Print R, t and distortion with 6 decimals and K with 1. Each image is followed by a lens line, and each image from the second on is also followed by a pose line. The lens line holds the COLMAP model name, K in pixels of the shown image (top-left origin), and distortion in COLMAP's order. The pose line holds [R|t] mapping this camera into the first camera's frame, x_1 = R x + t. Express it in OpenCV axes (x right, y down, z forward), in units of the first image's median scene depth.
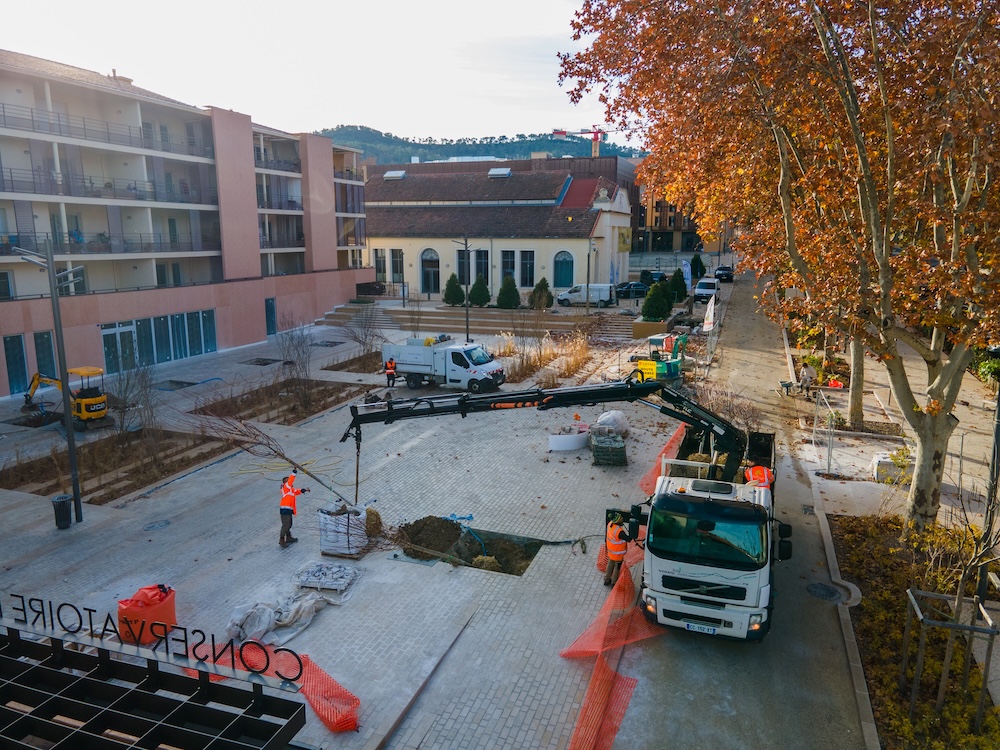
lens RADIAL K [[725.1, 0, 497.6], [0, 725.1, 371.6], [0, 0, 1]] dist [0.049780, 0.005579]
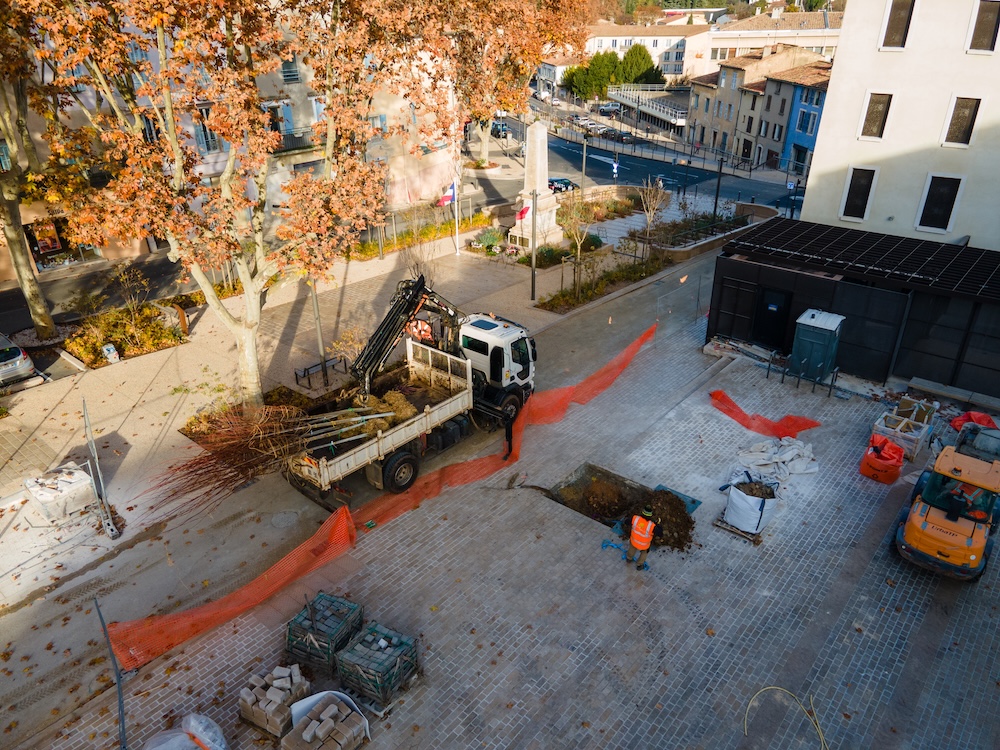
lens RADIAL K [[725.1, 0, 497.6], [0, 725.1, 371.6], [0, 0, 1]] dist [0.049780, 0.005579]
pose [[-0.937374, -0.153488, 0.312685, -0.051354], [0.074985, 0.787716, 0.611458, -0.162001], [-0.340158, 0.596611, -0.726875, 0.509702]]
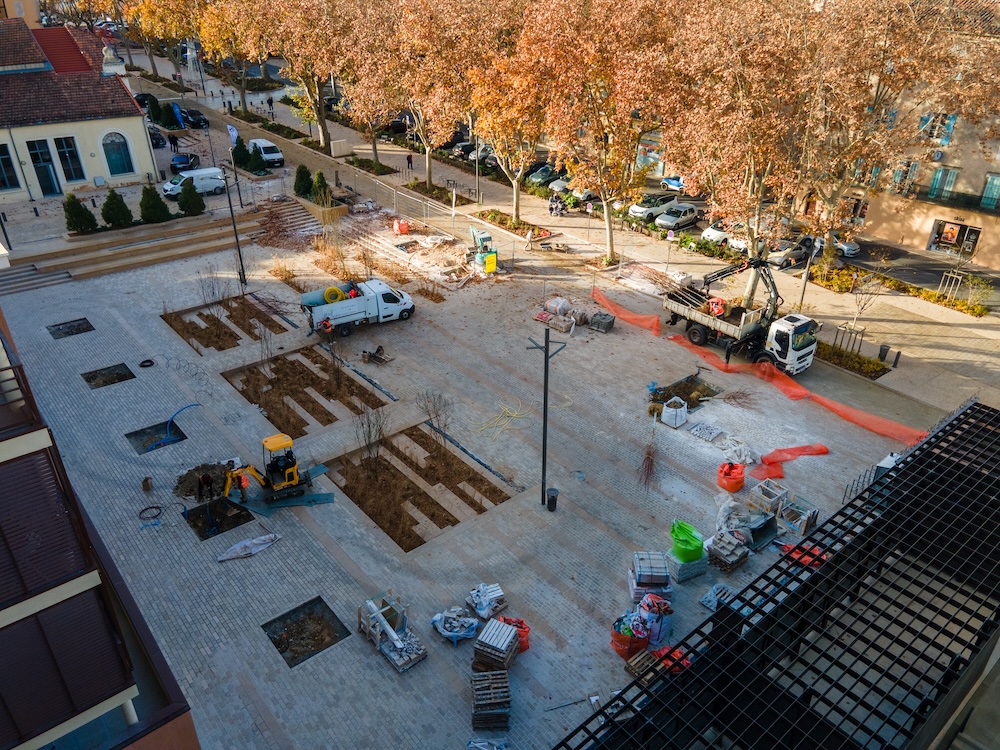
lens RADIAL K [[725.1, 0, 497.6], [0, 725.1, 371.6], [0, 0, 1]] dist [0.049780, 0.005579]
pose [[0.508500, -0.416274, 0.753753, -0.532130], [0.163548, 0.906133, 0.390095, -0.200400], [-0.845388, -0.075089, 0.528849, 0.120672]]
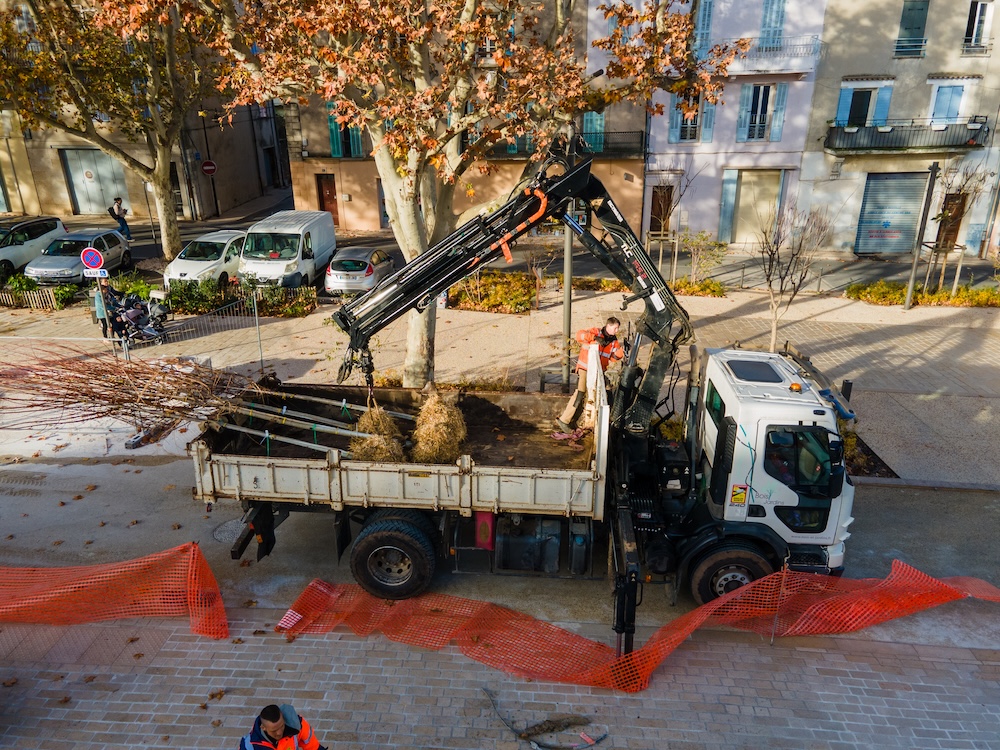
lens RADIAL K [[725.1, 0, 497.6], [0, 725.1, 371.6], [0, 0, 1]] dist [0.049780, 0.005579]
pose [[-0.273878, -0.347395, 0.896832, -0.054250], [0.192002, 0.893966, 0.404920, -0.035339], [-0.942404, 0.283092, -0.178137, 0.317762]]
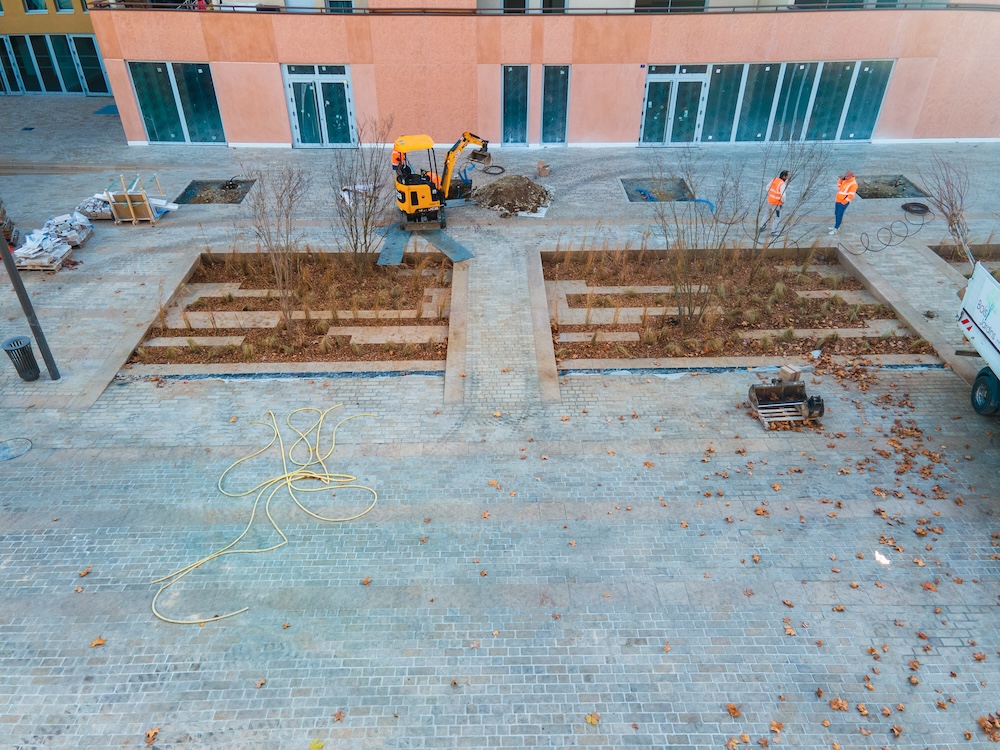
lens RADIAL K [[725.1, 0, 497.6], [0, 725.1, 371.6], [0, 0, 1]] dist [0.049780, 0.005579]
pose [[0.341402, 0.519641, -0.783210, 0.052655], [-0.175112, 0.853851, 0.490178, -0.081630], [0.923461, -0.030198, 0.382502, 0.383559]]
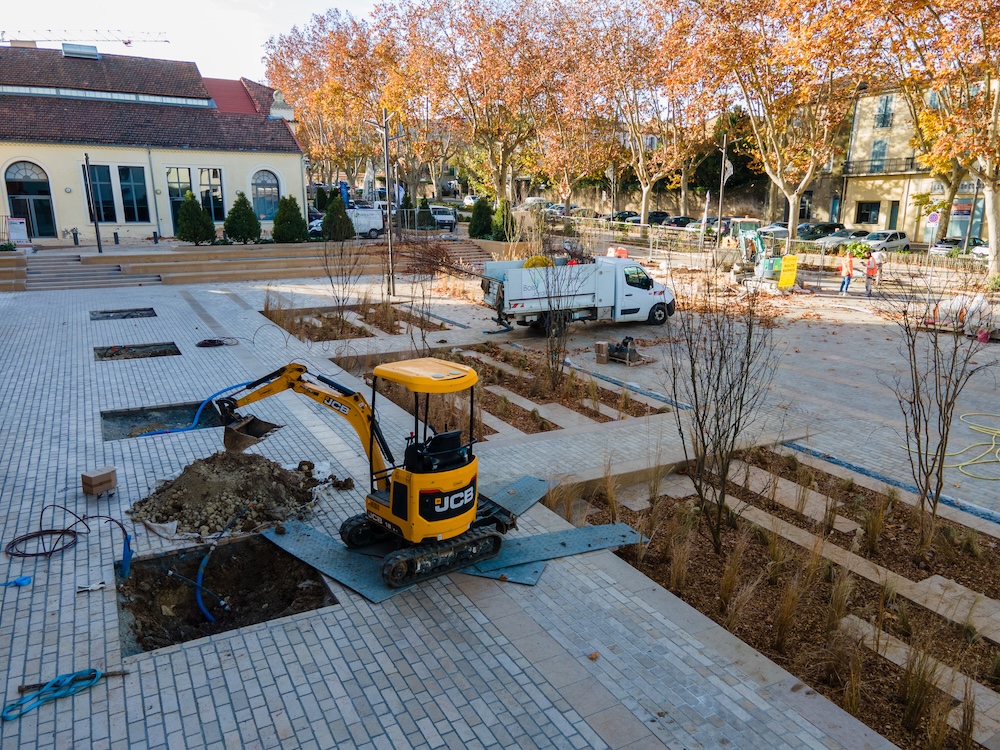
lens RADIAL K [[725.1, 0, 497.6], [0, 725.1, 371.6], [0, 0, 1]] dist [0.049780, 0.005579]
pose [[0.664481, -0.178104, 0.725772, -0.370787], [0.144680, 0.983470, 0.108882, -0.013393], [-0.733167, 0.032654, 0.679265, 0.374055]]
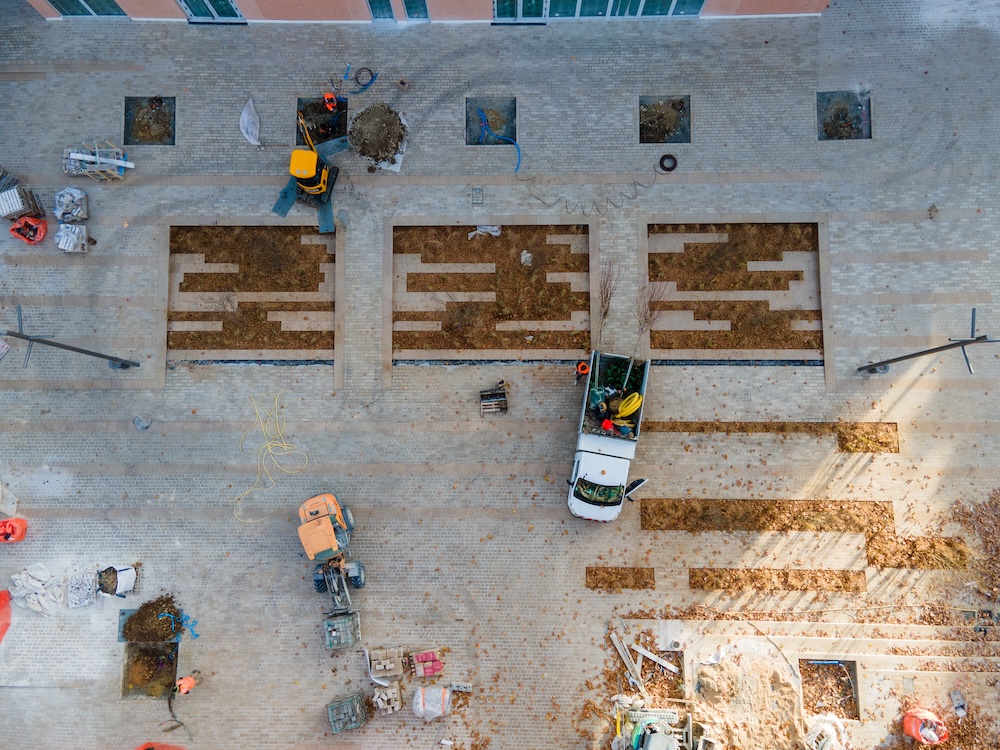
lens RADIAL K [[725.1, 0, 497.6], [0, 725.1, 371.6], [0, 0, 1]] dist [0.049780, 0.005579]
pose [[0.328673, 0.937236, -0.116463, -0.052350], [-0.157449, 0.175963, 0.971724, -0.446772], [0.931227, -0.301042, 0.205401, 0.463556]]
